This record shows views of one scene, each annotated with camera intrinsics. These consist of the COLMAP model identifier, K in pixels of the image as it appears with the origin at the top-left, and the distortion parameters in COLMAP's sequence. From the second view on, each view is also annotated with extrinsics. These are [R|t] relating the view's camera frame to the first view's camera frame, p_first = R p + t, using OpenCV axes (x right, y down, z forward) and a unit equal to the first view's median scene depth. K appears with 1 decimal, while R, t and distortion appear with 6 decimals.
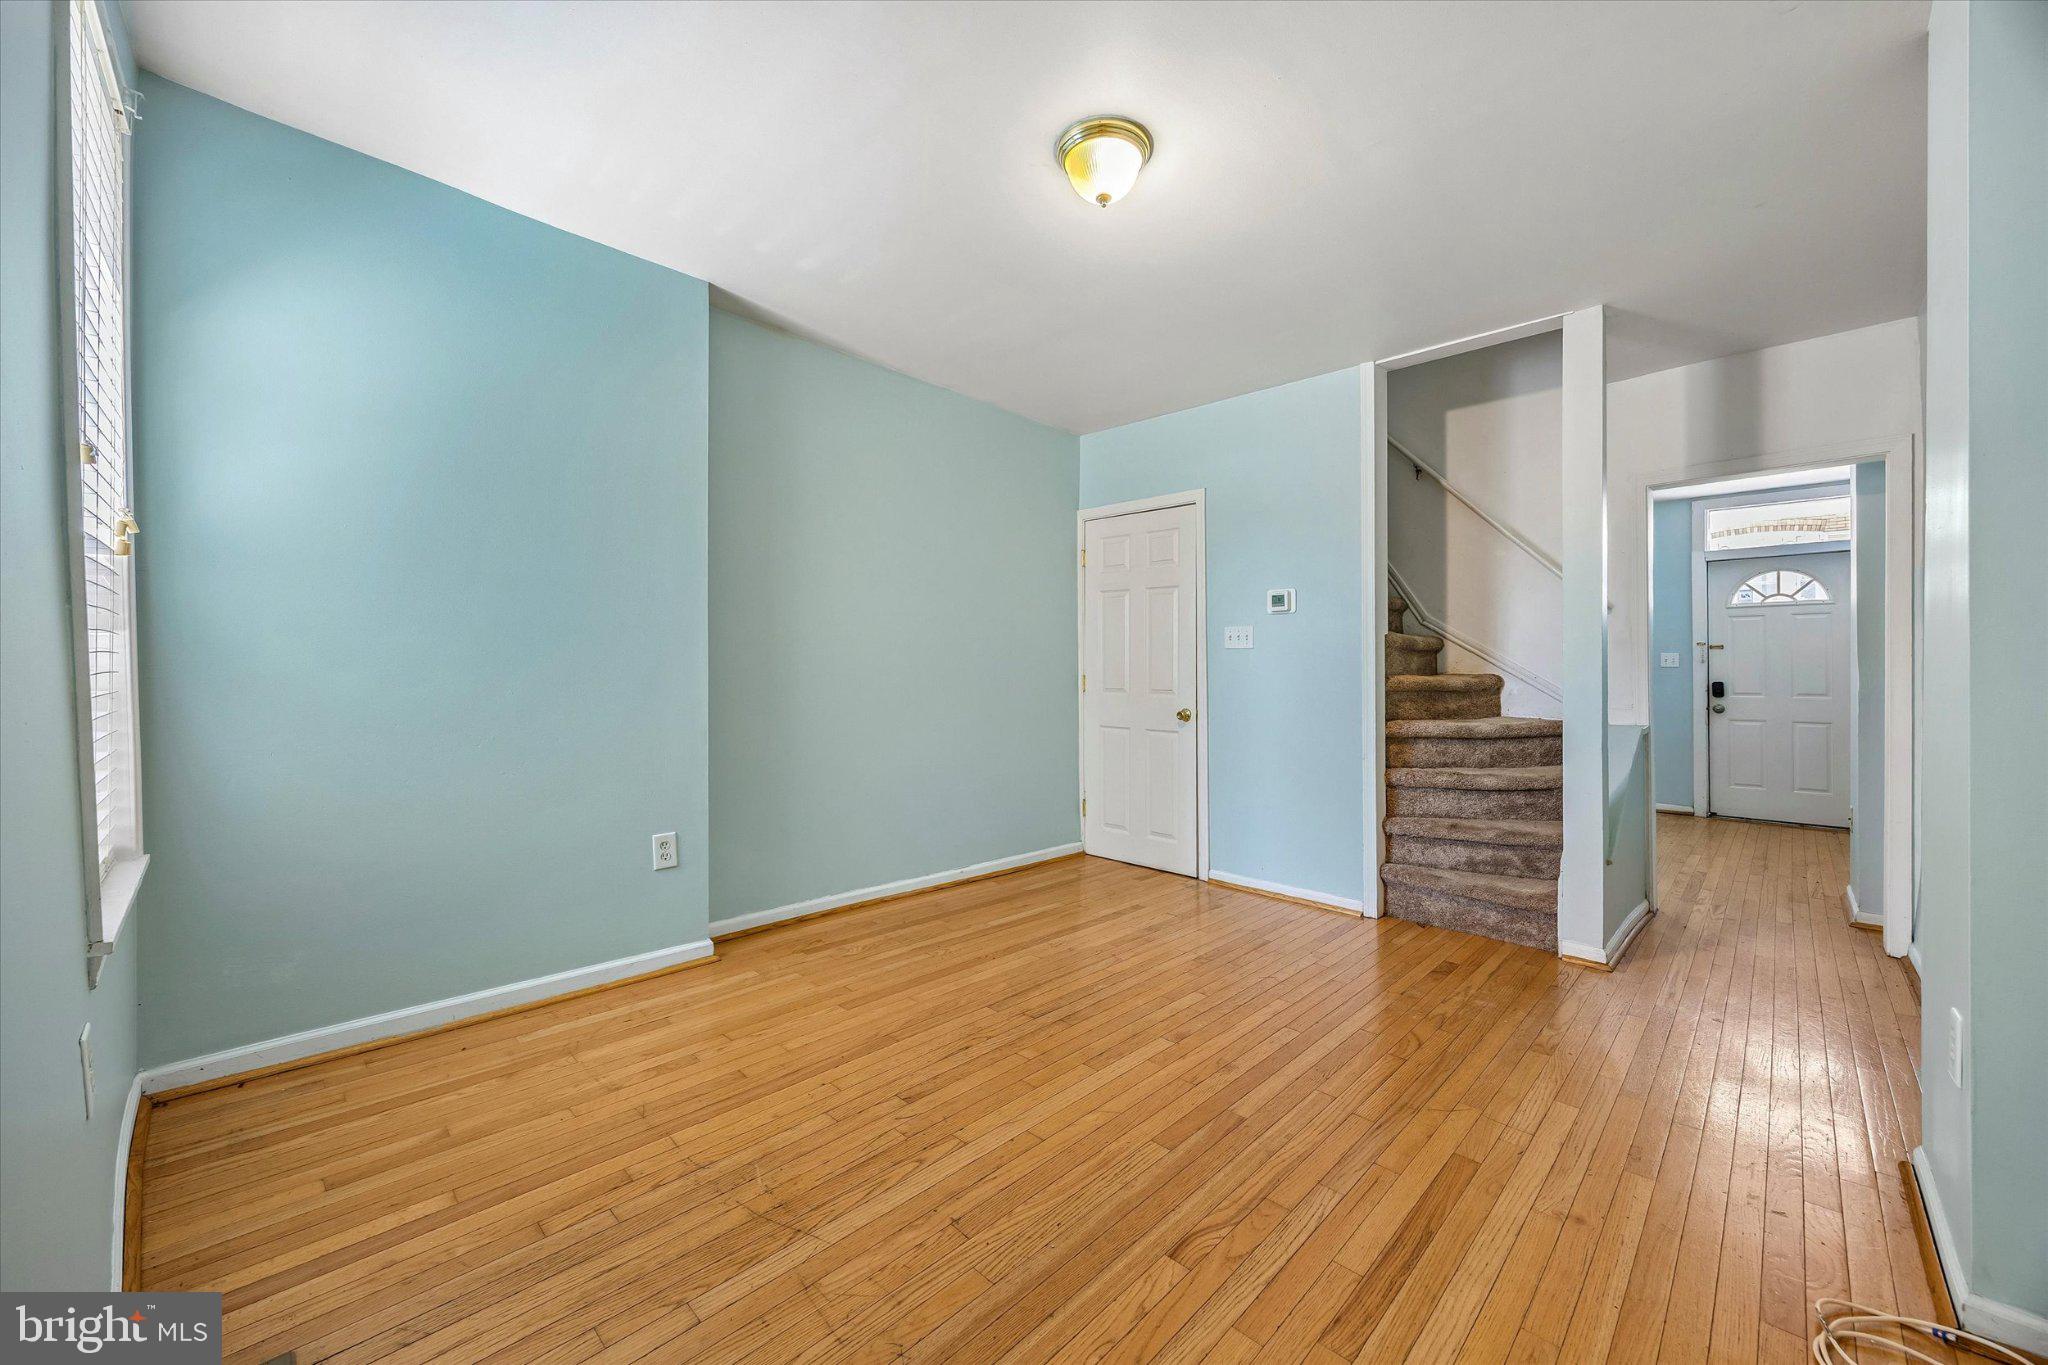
lens RADIAL K [[782.9, 0, 1024.0], [0, 782.9, 682.5], [0, 0, 1]] dist [-0.001033, -0.000082]
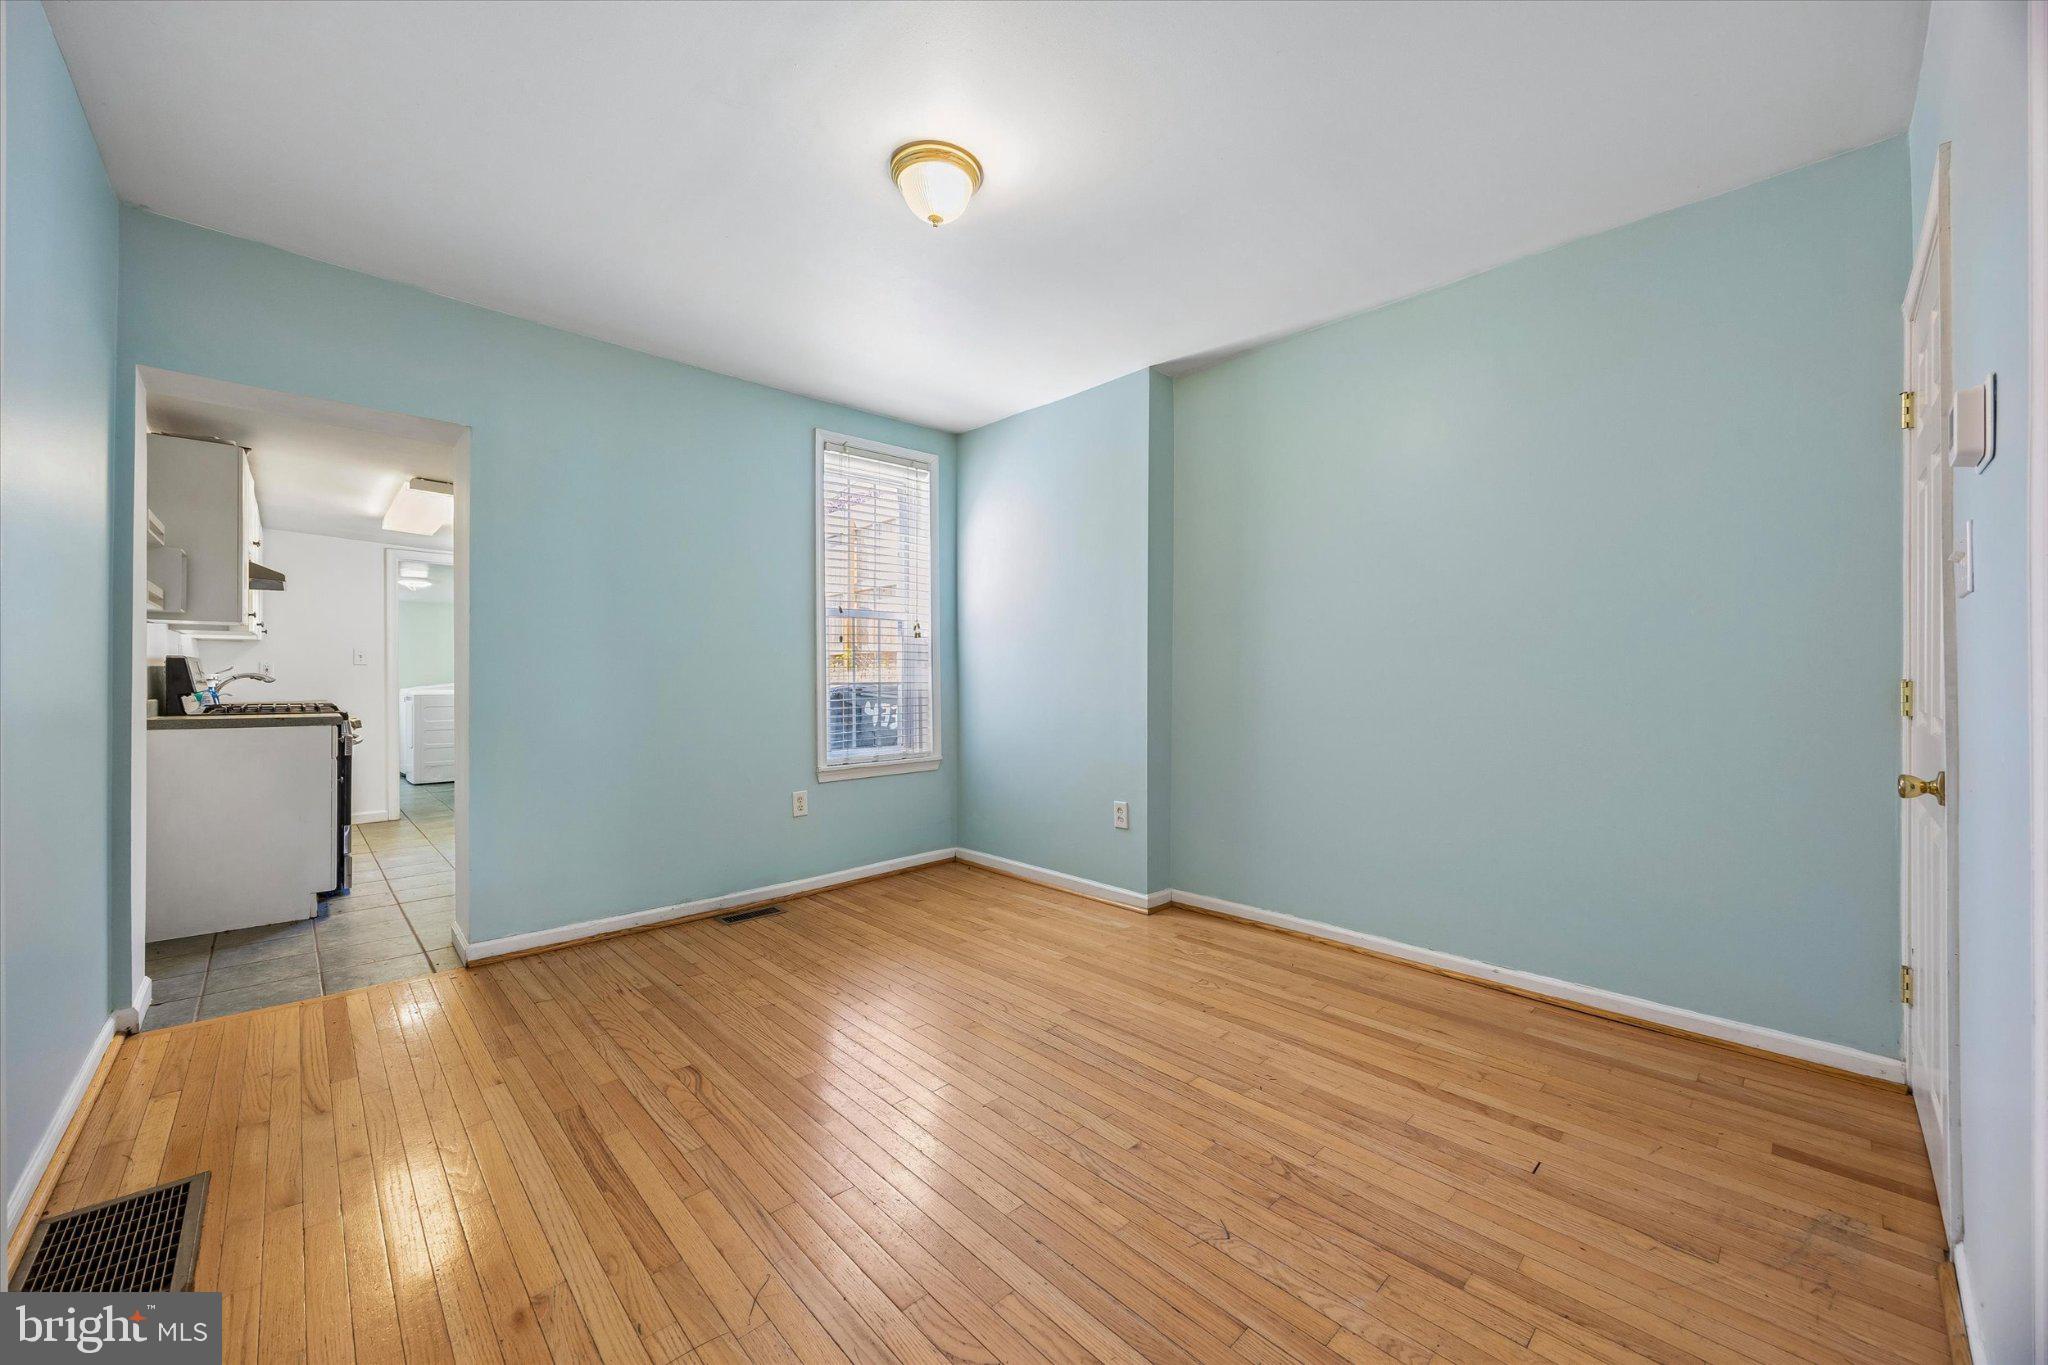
lens RADIAL K [[777.0, 0, 1033.9], [0, 777.0, 675.7], [0, 0, 1]] dist [-0.004477, -0.000268]
pose [[-0.032038, -0.015962, -0.999359, 0.981735], [-0.009935, 0.999828, -0.015651, 0.002083], [0.999437, 0.009427, -0.032191, 1.005852]]
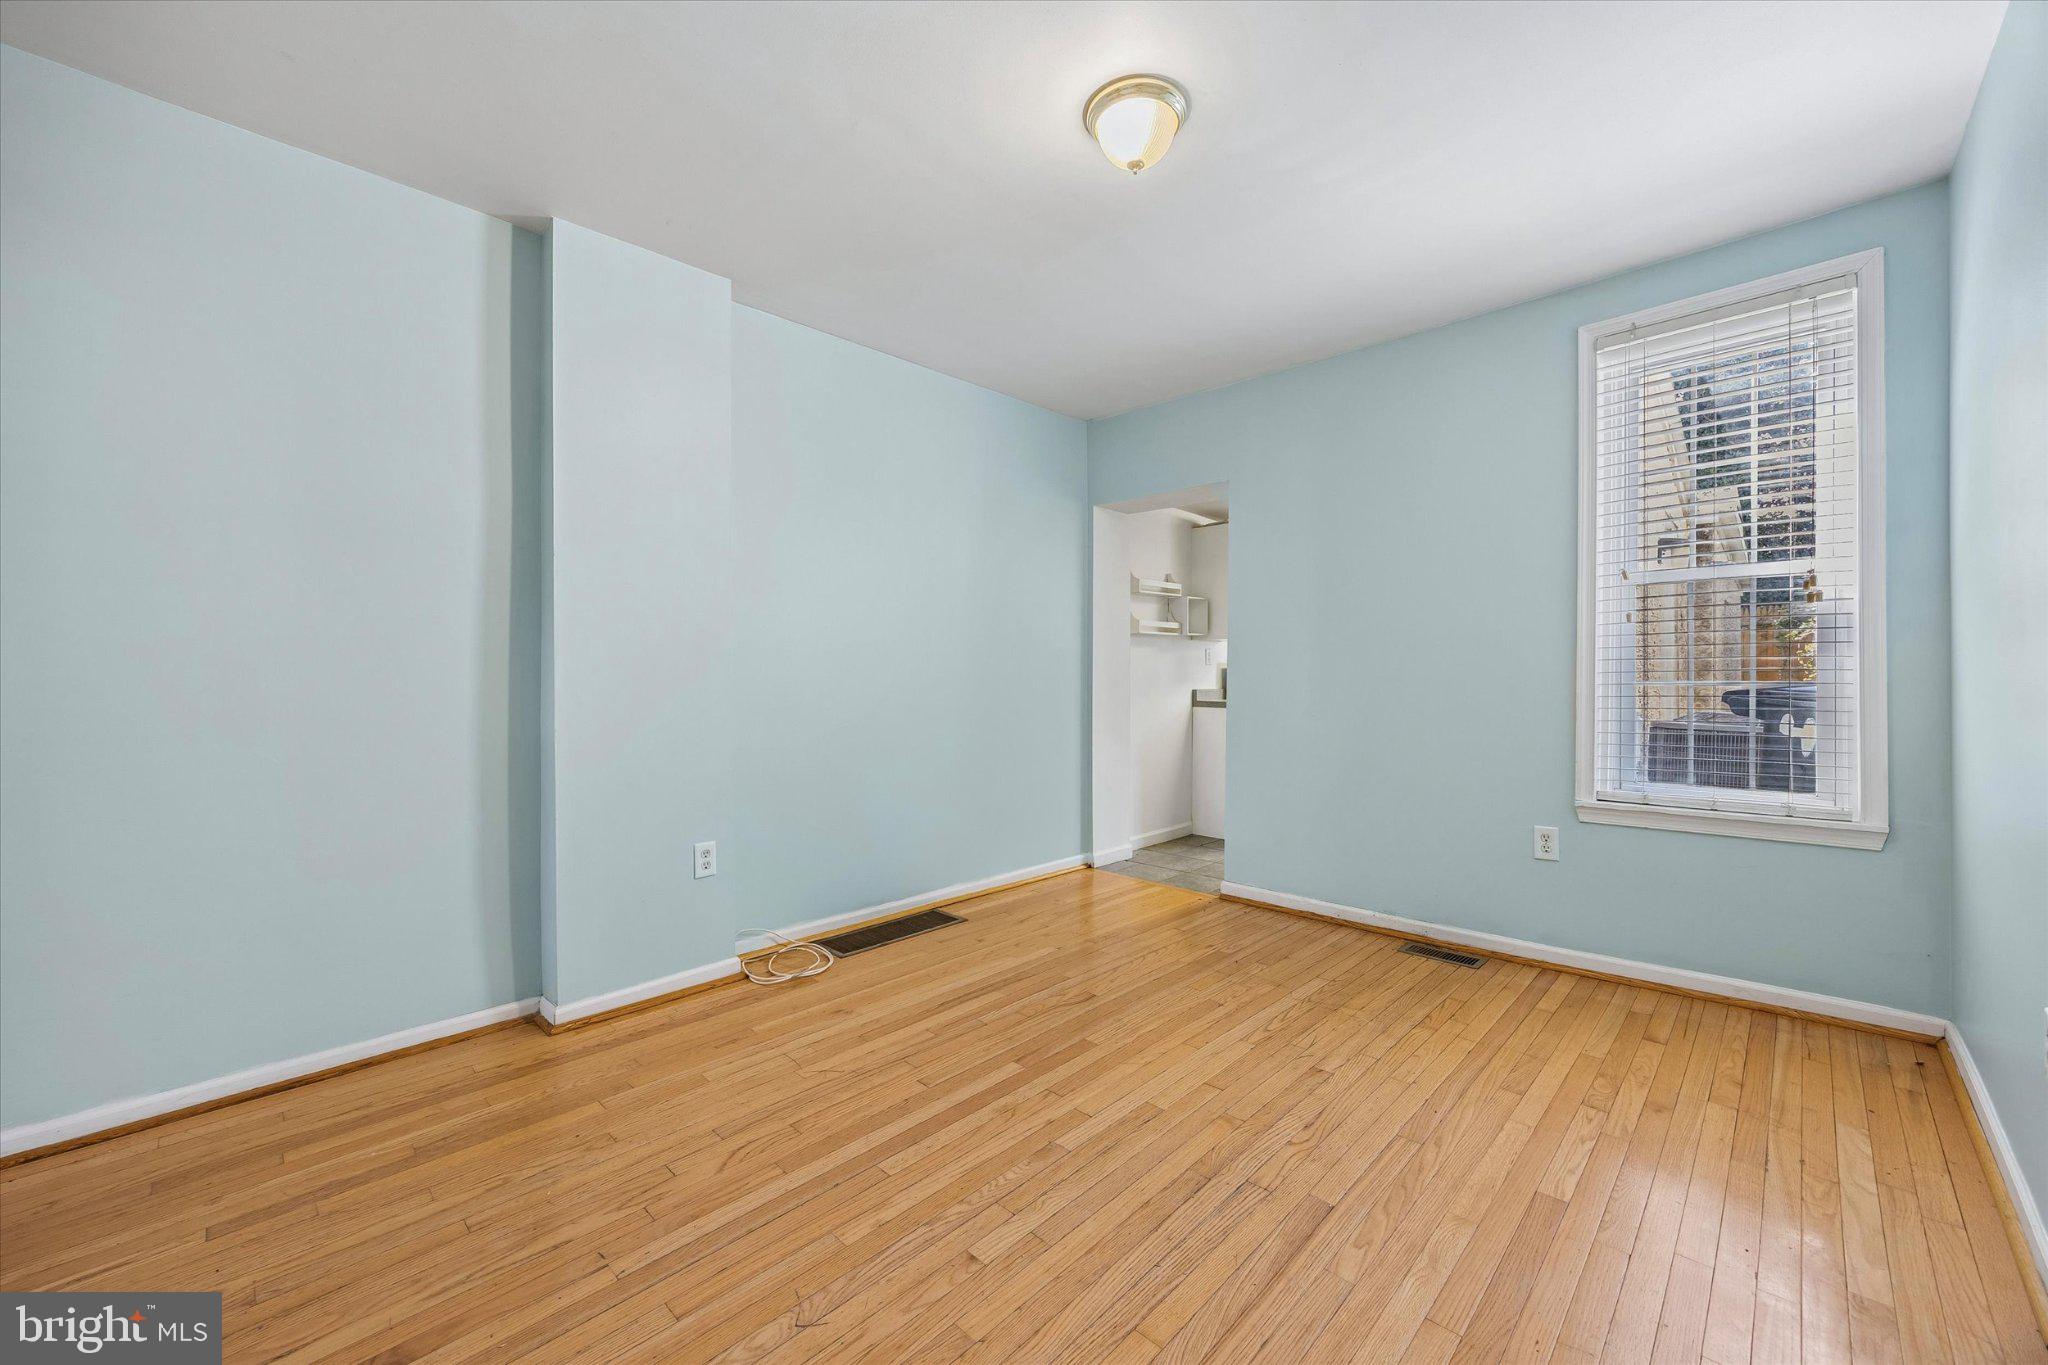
lens RADIAL K [[789.4, 0, 1026.6], [0, 789.4, 672.2], [0, 0, 1]] dist [-0.001737, -0.000115]
pose [[-0.999960, -0.008601, -0.002266, 0.211811], [-0.008619, 0.999931, 0.007960, -0.020830], [0.002198, 0.007979, -0.999966, 1.678469]]
